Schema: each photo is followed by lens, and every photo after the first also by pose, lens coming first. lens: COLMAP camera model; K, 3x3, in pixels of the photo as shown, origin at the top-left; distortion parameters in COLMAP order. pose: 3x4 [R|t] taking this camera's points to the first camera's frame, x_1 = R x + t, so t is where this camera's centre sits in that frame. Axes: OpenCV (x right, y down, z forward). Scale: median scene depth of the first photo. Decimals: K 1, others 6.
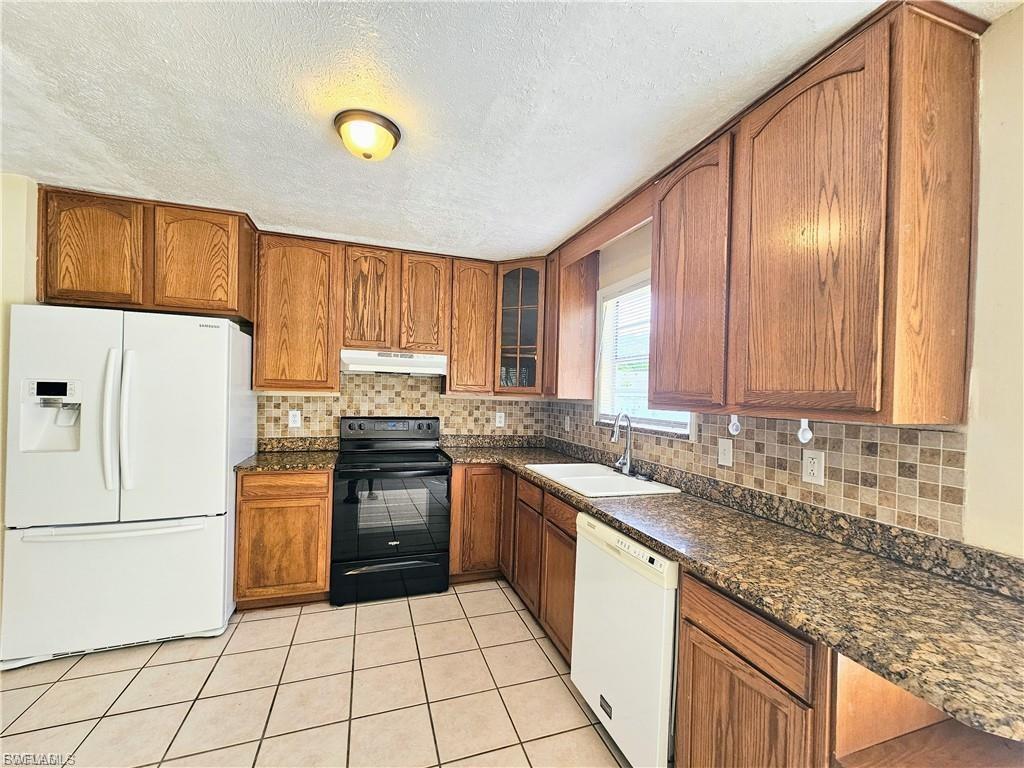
lens RADIAL K [[420.7, 0, 512.1], [0, 420.7, 395.1], [0, 0, 1]] dist [0.000825, 0.000096]
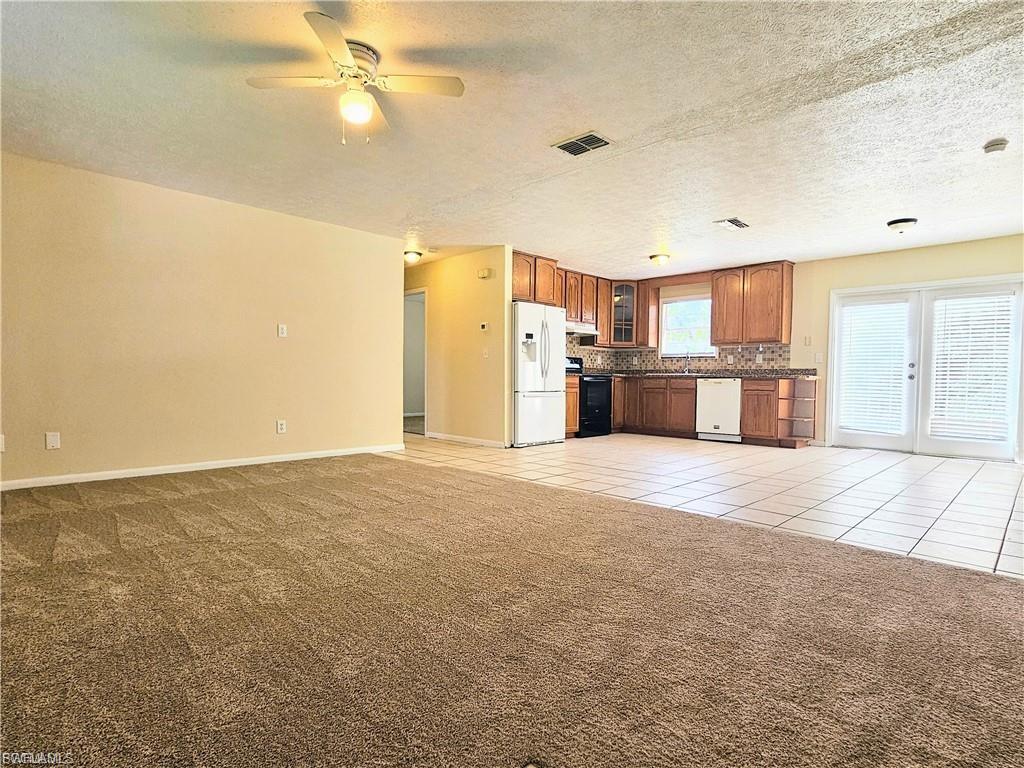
lens RADIAL K [[540.6, 0, 511.0], [0, 540.6, 397.8], [0, 0, 1]] dist [-0.004360, -0.000222]
pose [[0.900678, -0.031924, 0.433313, -2.049300], [0.015248, 0.999005, 0.041905, 0.168722], [-0.434219, -0.031136, 0.900269, -1.455466]]
